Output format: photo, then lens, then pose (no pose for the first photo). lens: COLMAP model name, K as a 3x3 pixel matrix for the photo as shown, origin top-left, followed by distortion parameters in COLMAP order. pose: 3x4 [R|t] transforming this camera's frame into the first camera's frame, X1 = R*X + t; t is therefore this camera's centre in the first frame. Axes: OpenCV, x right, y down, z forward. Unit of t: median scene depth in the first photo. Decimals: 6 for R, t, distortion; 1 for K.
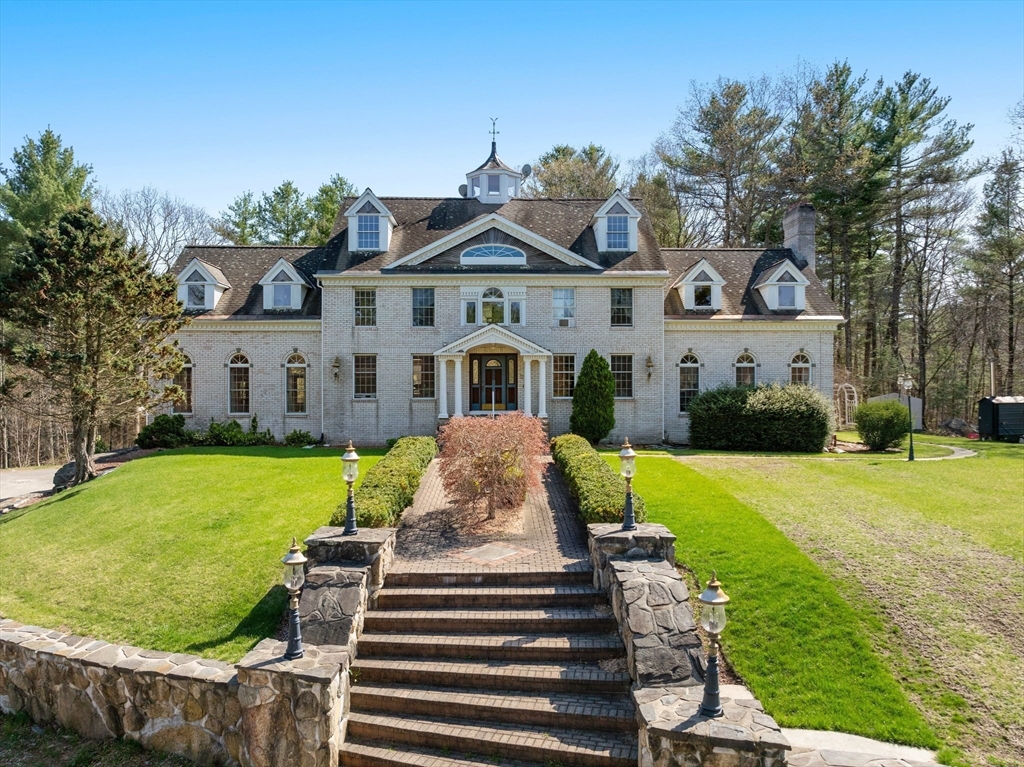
lens RADIAL K [[726.3, 0, 512.1], [0, 726.3, 387.1], [0, 0, 1]] dist [-0.037499, -0.002250]
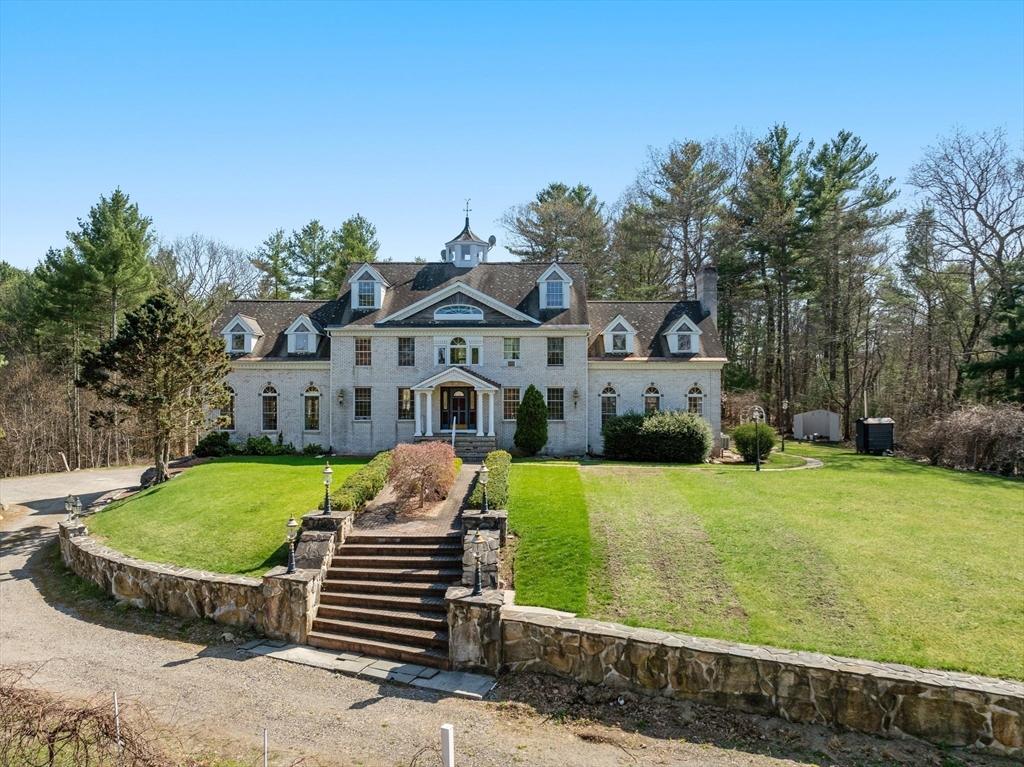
lens RADIAL K [[705.1, 0, 512.0], [0, 705.1, 383.5], [0, 0, 1]] dist [-0.006140, -0.090345]
pose [[0.999387, 0.002346, -0.034918, 0.117491], [-0.002593, 0.999972, -0.007026, -0.043332], [0.034901, 0.007112, 0.999365, -0.290042]]
